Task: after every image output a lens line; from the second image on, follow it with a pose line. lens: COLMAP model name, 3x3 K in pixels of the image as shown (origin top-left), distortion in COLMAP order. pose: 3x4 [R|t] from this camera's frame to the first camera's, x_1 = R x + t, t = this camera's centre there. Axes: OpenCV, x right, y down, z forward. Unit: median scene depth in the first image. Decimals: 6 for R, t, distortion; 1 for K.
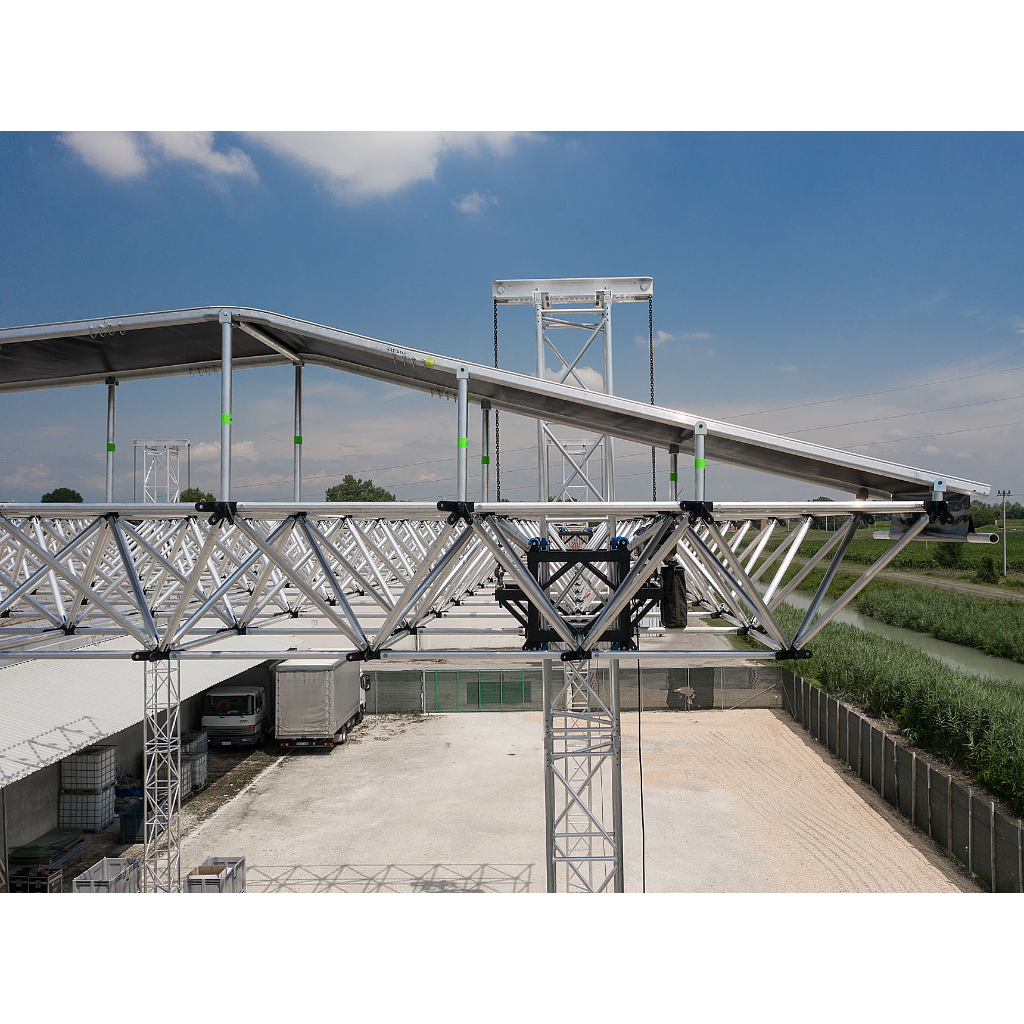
lens RADIAL K [[887.1, 0, 556.9], [0, 887.1, 514.4], [0, 0, 1]] dist [-0.003147, 0.001933]
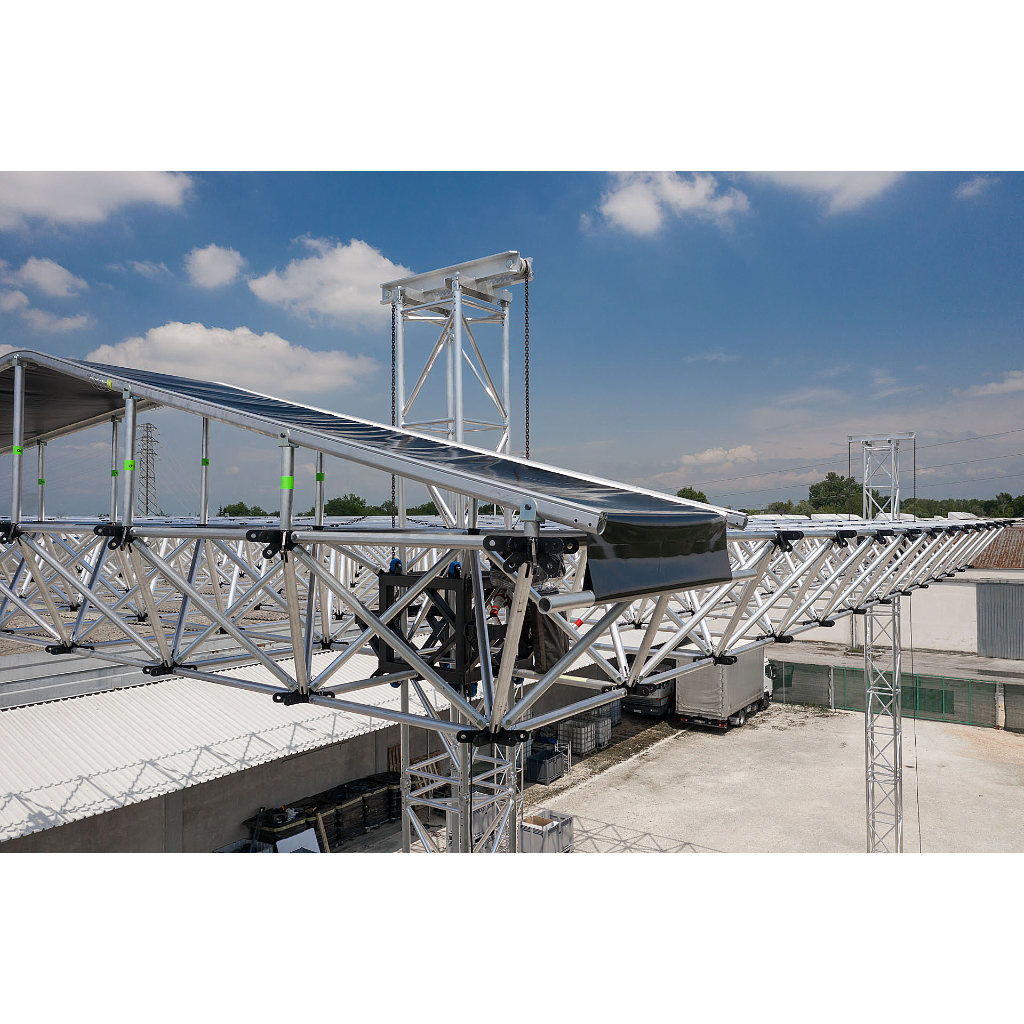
lens RADIAL K [[794.2, 0, 512.0], [0, 794.2, 512.0], [0, 0, 1]] dist [-0.002402, 0.000103]
pose [[0.816850, 0.000796, -0.576850, 0.091001], [0.001302, 0.999994, 0.003223, -0.004219], [0.576849, -0.003383, 0.816844, 0.064413]]
